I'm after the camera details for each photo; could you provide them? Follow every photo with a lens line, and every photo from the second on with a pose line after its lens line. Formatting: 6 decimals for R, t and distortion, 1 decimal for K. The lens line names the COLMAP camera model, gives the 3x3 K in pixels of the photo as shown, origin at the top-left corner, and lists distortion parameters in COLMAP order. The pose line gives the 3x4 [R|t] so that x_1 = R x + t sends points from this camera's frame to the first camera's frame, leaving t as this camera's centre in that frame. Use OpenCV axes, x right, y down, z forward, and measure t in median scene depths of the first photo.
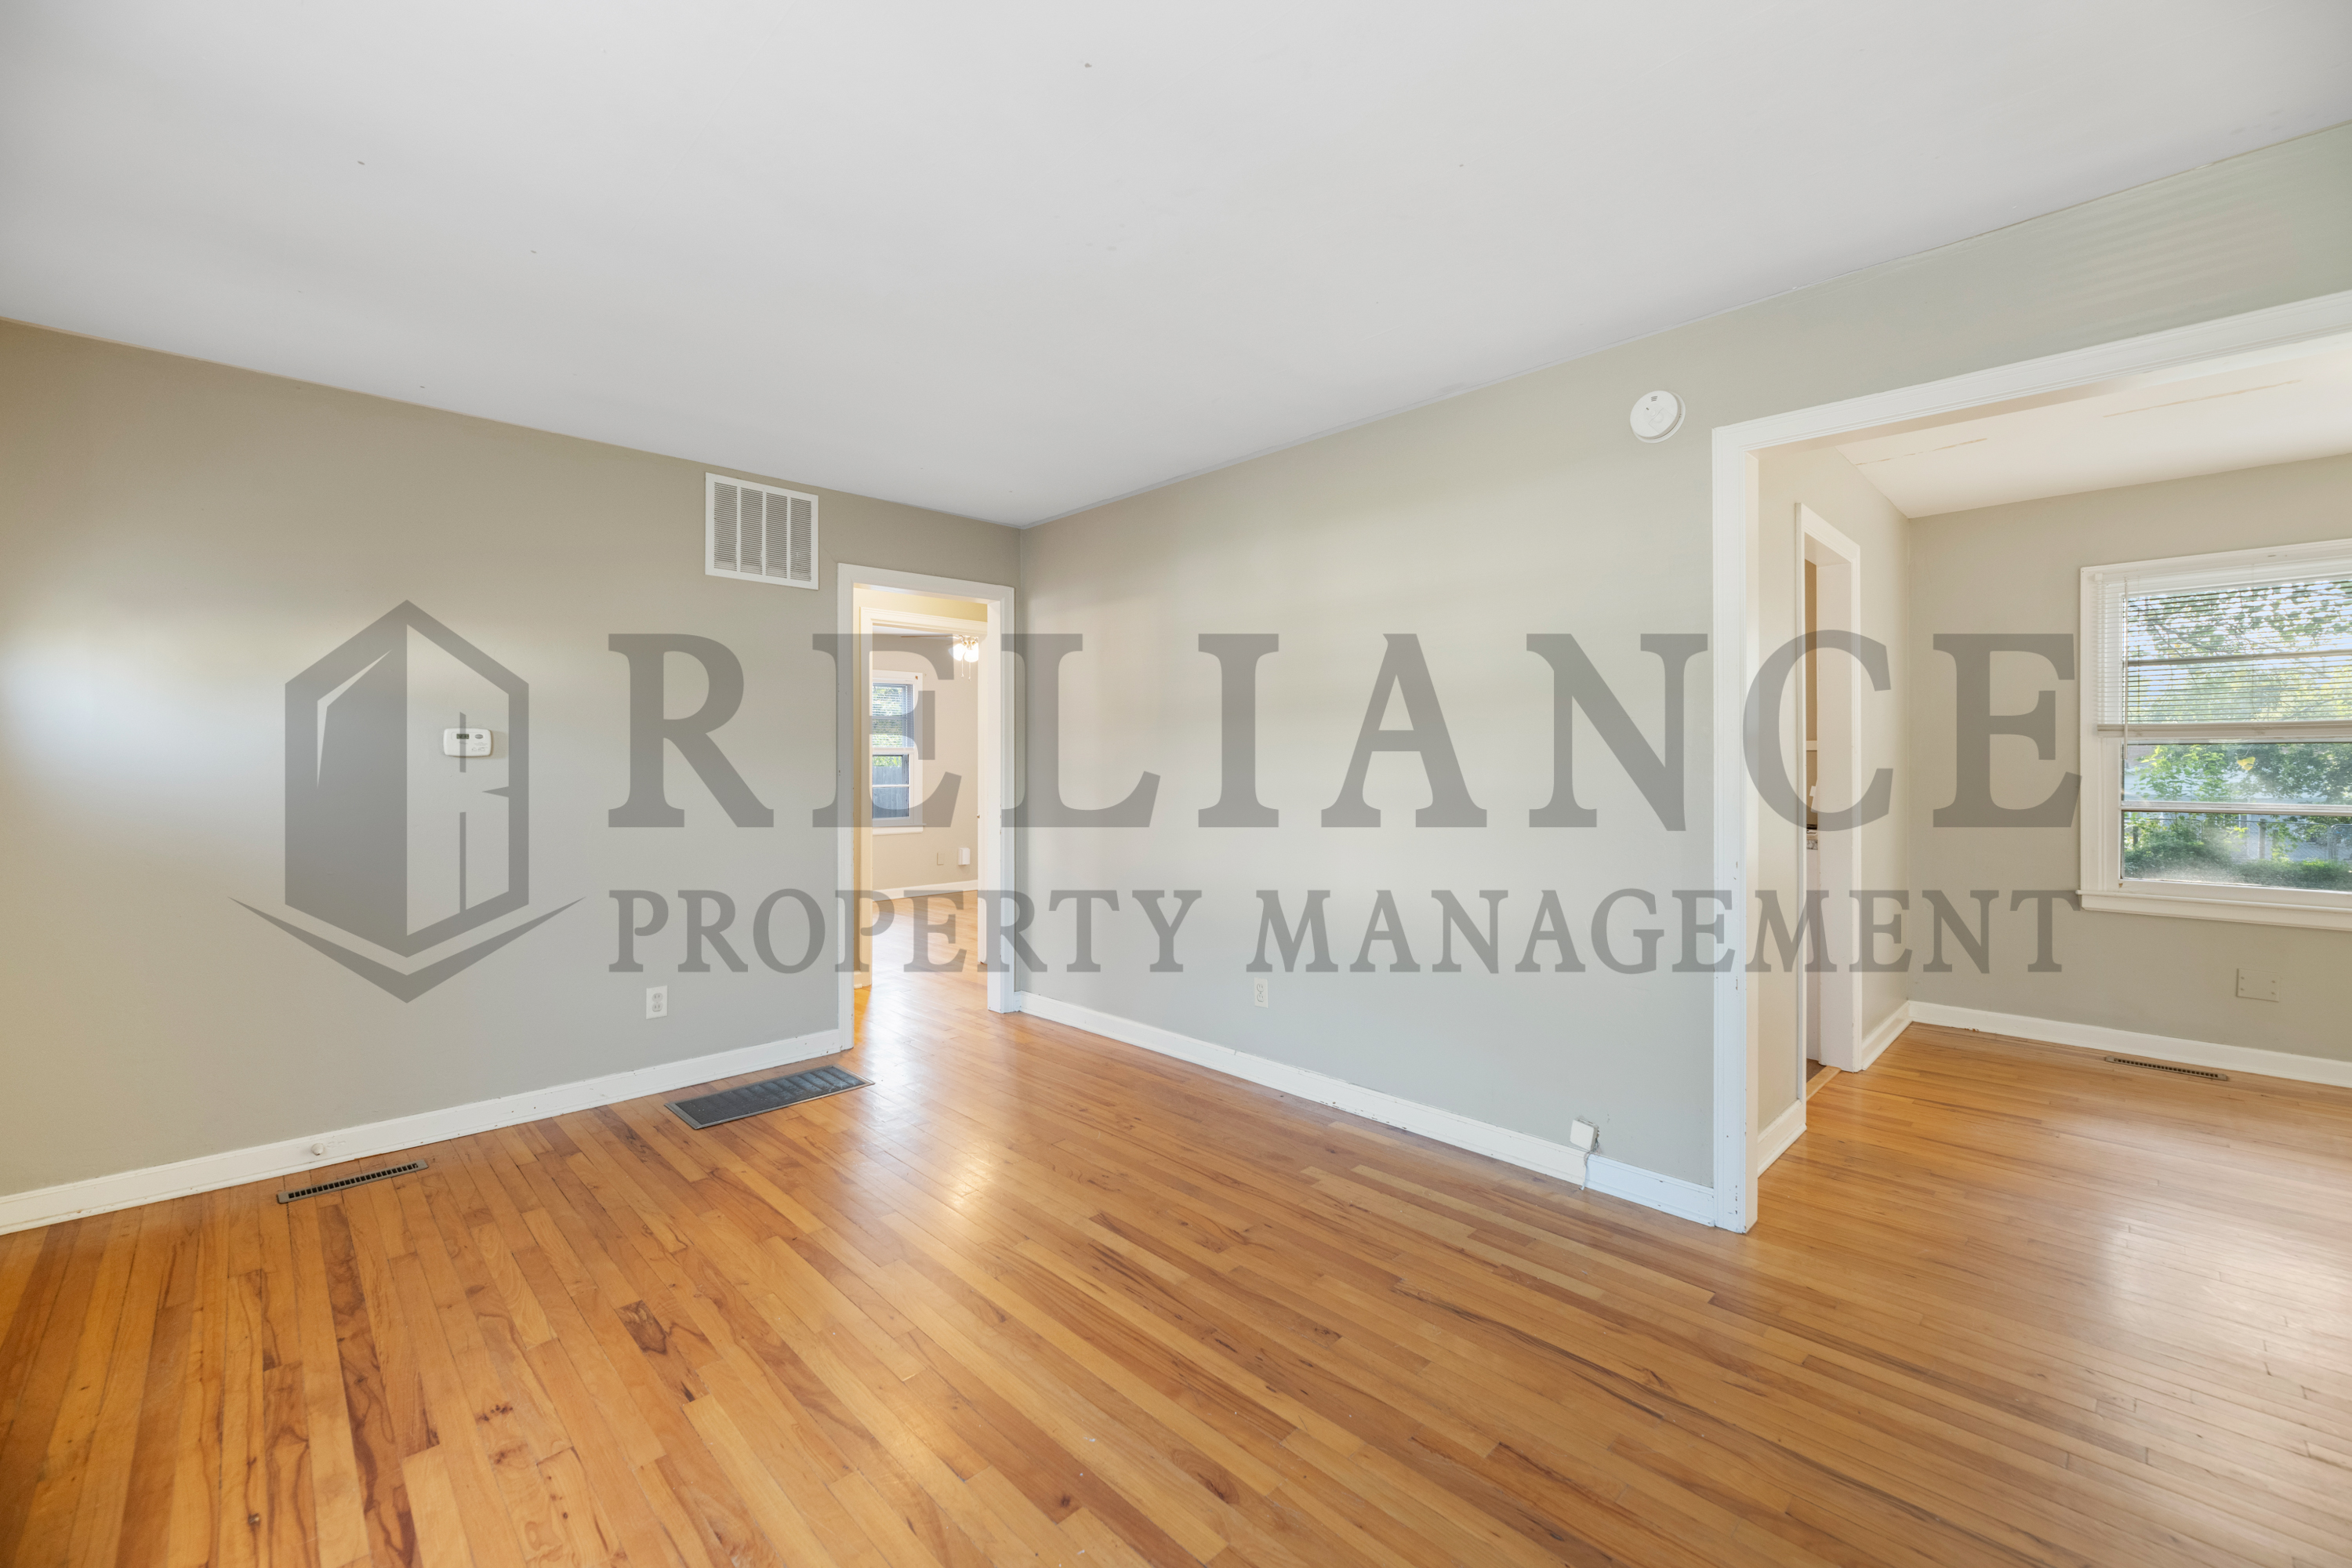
lens RADIAL K [[962.4, 0, 1170.3], [0, 962.4, 772.9], [0, 0, 1]] dist [0.001255, 0.000016]
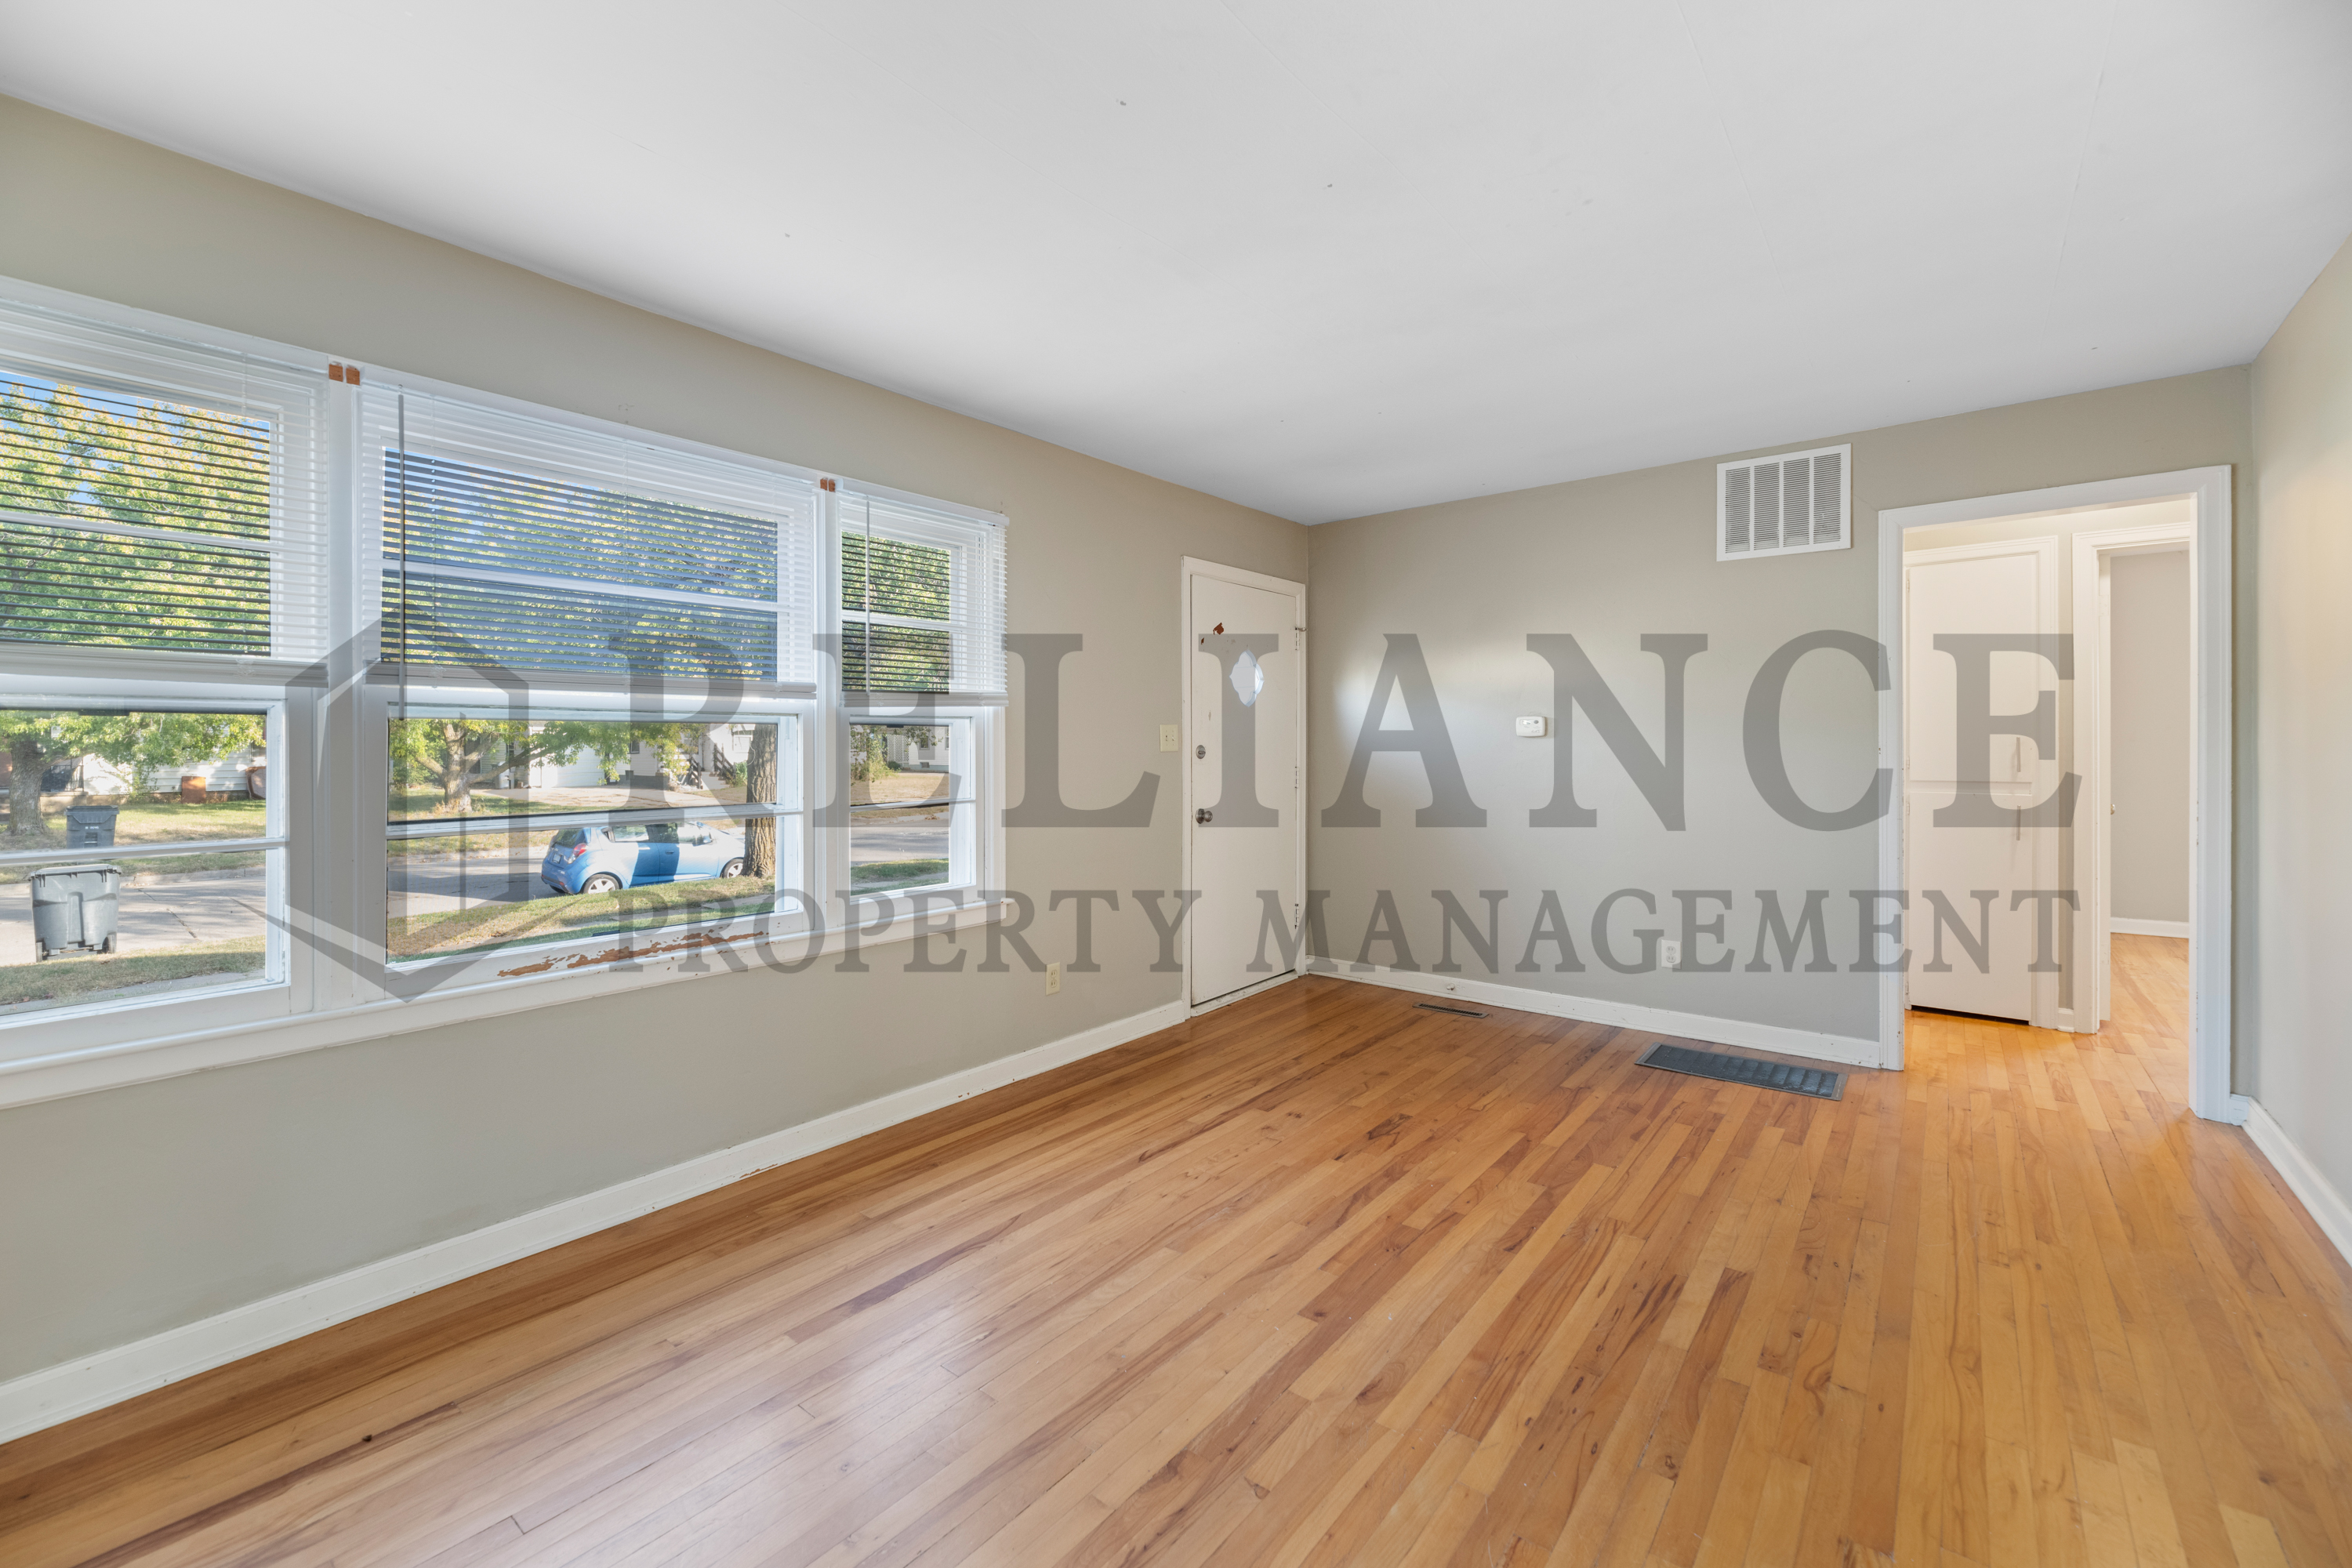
lens RADIAL K [[962.4, 0, 1171.5], [0, 962.4, 758.3], [0, 0, 1]] dist [0.001255, 0.000016]
pose [[0.123802, 0.012895, -0.992223, 0.728575], [-0.006107, 0.999907, 0.012233, 0.000008], [0.992288, 0.004545, 0.123869, 0.413212]]
